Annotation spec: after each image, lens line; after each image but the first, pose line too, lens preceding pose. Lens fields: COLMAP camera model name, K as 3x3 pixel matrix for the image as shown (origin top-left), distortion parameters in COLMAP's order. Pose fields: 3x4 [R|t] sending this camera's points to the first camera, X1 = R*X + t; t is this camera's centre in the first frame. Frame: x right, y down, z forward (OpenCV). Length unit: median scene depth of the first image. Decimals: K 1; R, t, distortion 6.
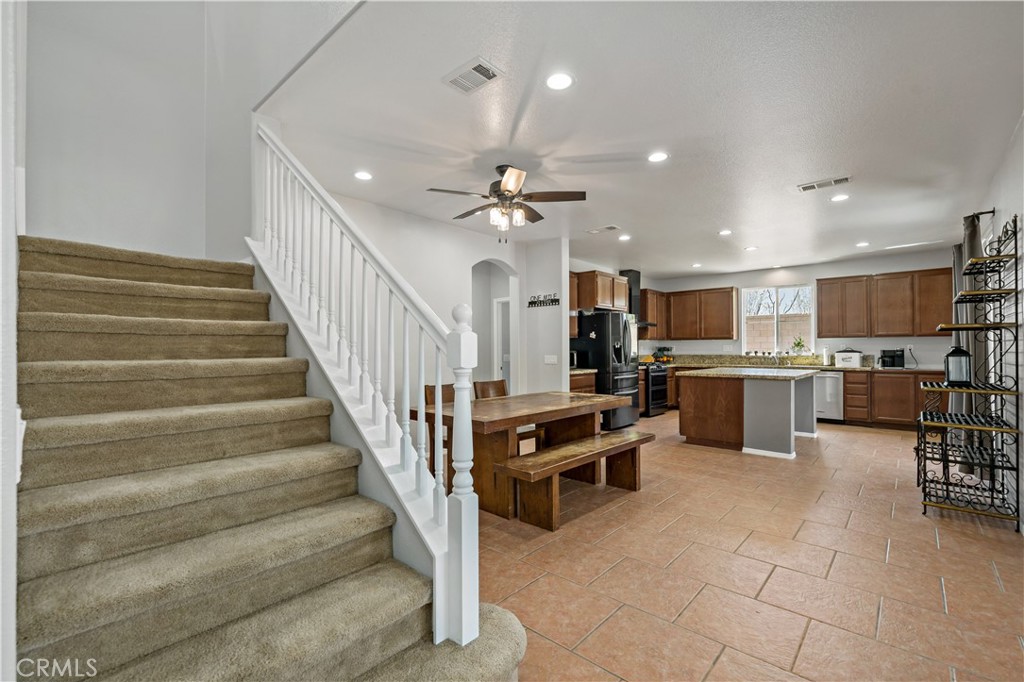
lens RADIAL K [[447.1, 0, 515.2], [0, 447.1, 342.1], [0, 0, 1]] dist [-0.001223, -0.000416]
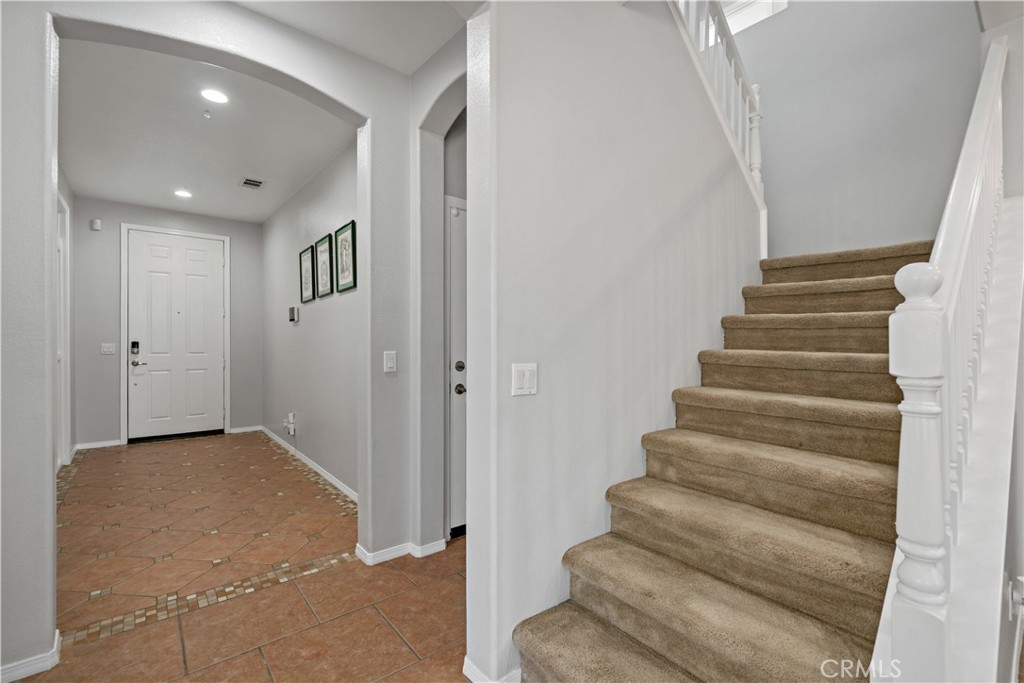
lens RADIAL K [[447.1, 0, 520.4], [0, 447.1, 347.2], [0, 0, 1]] dist [-0.001223, -0.000416]
pose [[-0.145345, 0.017141, -0.989232, 0.498446], [0.004453, 0.999851, 0.016670, 0.009025], [0.989371, -0.001982, -0.145400, 0.578725]]
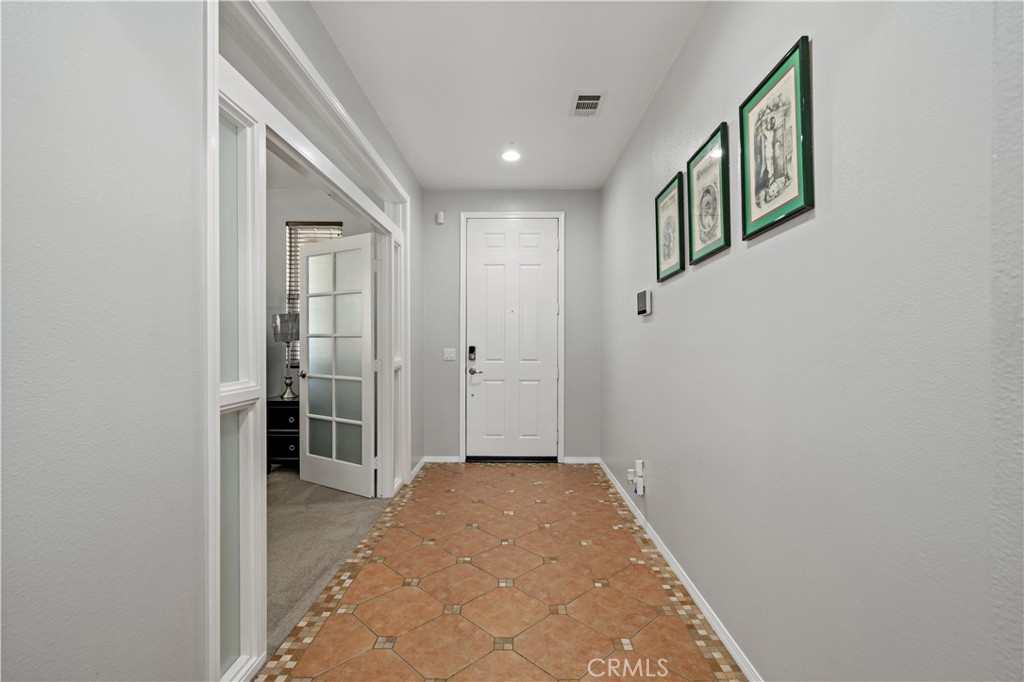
lens RADIAL K [[471.7, 0, 513.2], [0, 471.7, 349.2], [0, 0, 1]] dist [0.003496, -0.000099]
pose [[-0.755836, 0.014425, -0.654602, 0.459570], [0.009303, 0.999893, 0.011293, 0.008562], [0.654695, 0.002446, -0.755889, 0.548586]]
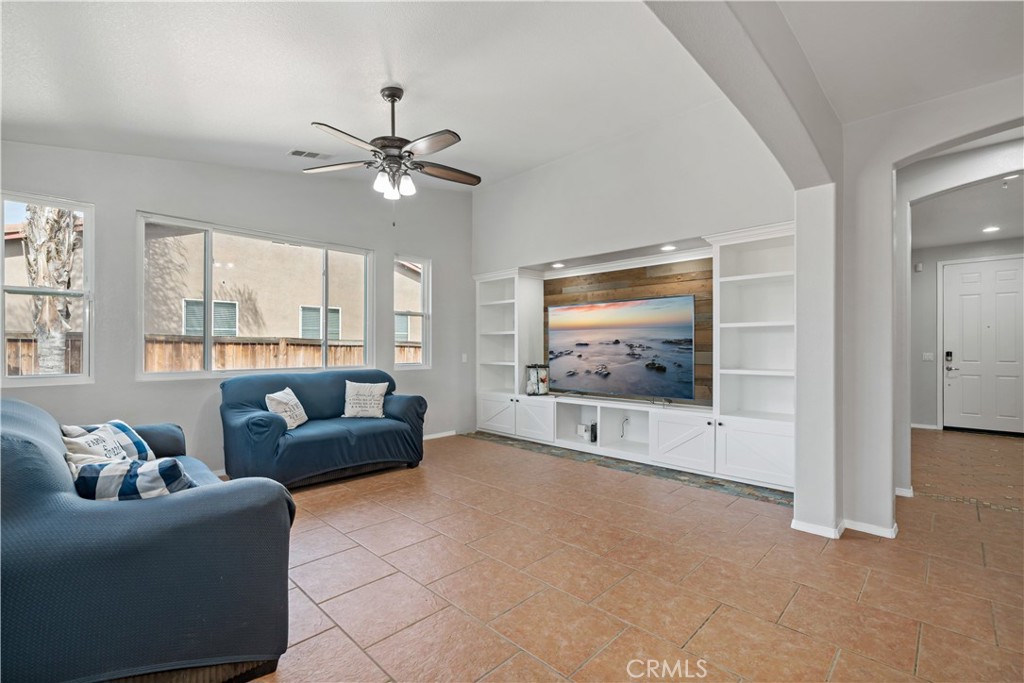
lens RADIAL K [[447.1, 0, 507.0], [0, 447.1, 348.6], [0, 0, 1]] dist [-0.001223, -0.000416]
pose [[-0.997859, 0.008547, 0.064835, 0.537769], [0.007625, 0.999866, -0.014458, 0.009086], [-0.064949, -0.013933, -0.997791, 0.623385]]
